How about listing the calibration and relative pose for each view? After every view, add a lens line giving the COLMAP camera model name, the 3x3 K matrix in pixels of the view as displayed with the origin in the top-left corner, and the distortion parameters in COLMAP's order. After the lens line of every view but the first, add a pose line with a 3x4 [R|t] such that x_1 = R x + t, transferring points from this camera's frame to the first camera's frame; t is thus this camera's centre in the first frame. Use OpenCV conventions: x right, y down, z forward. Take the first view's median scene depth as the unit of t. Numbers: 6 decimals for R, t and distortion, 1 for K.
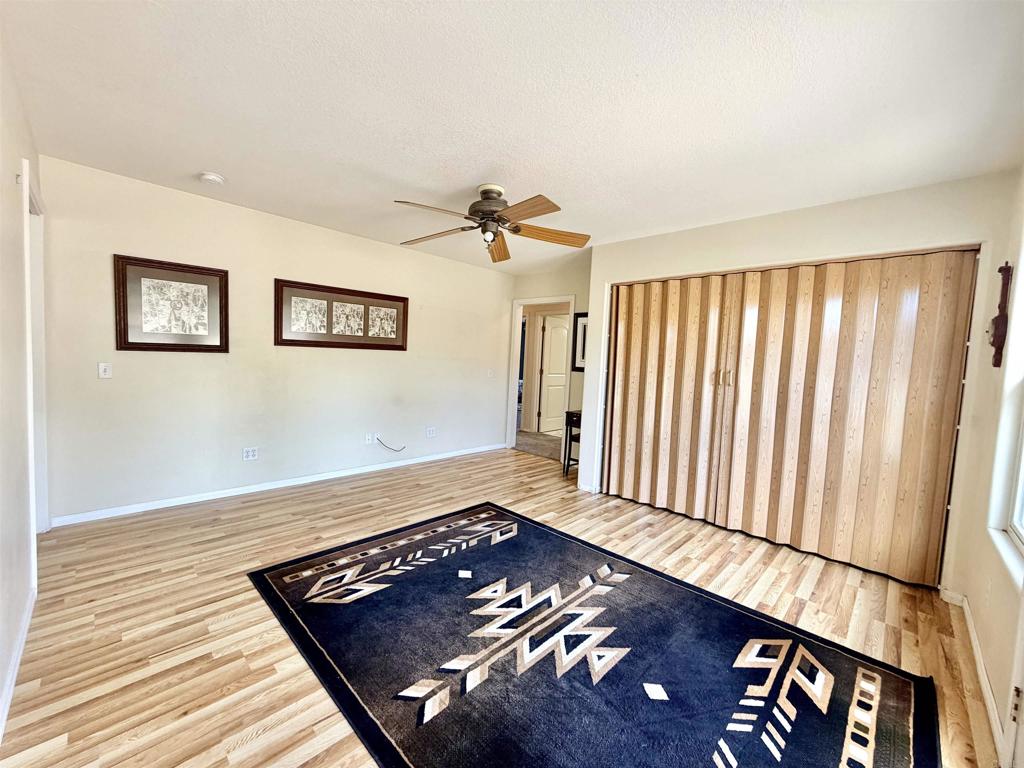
lens RADIAL K [[410.9, 0, 508.8], [0, 410.9, 383.1], [0, 0, 1]] dist [-0.000155, 0.000159]
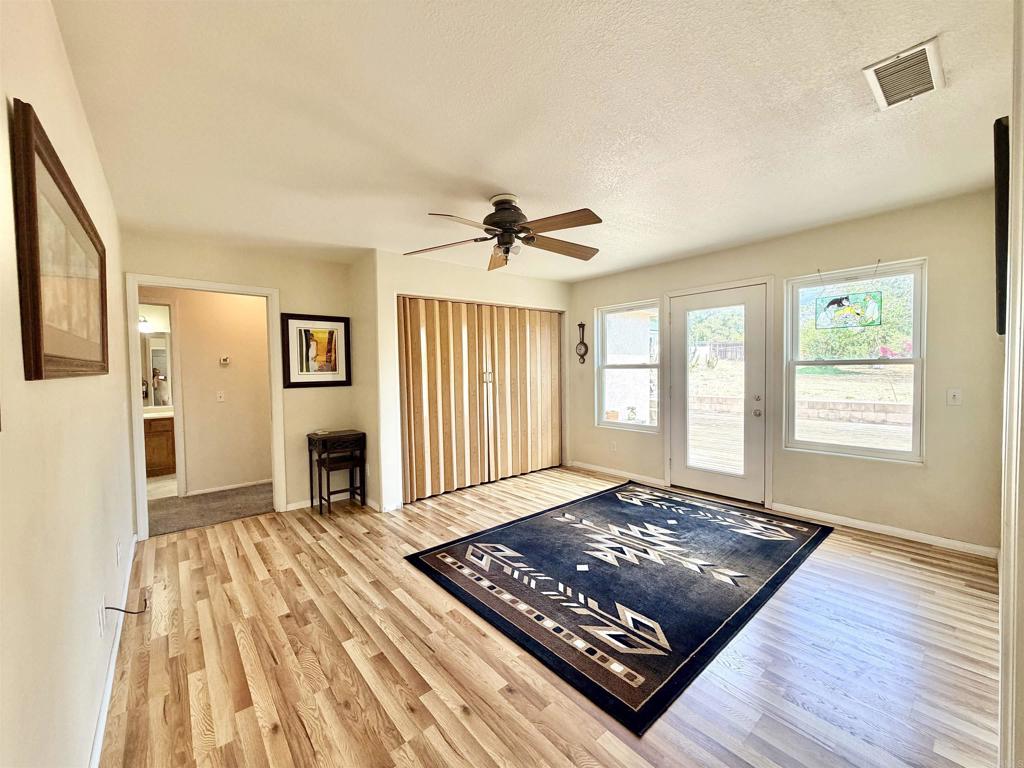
lens RADIAL K [[410.9, 0, 509.1], [0, 410.9, 382.4], [0, 0, 1]] dist [-0.000155, 0.000159]
pose [[0.093596, -0.082405, 0.992194, -1.004720], [0.083194, 0.993731, 0.074684, -0.110492], [-0.992128, 0.075554, 0.099864, 0.892097]]
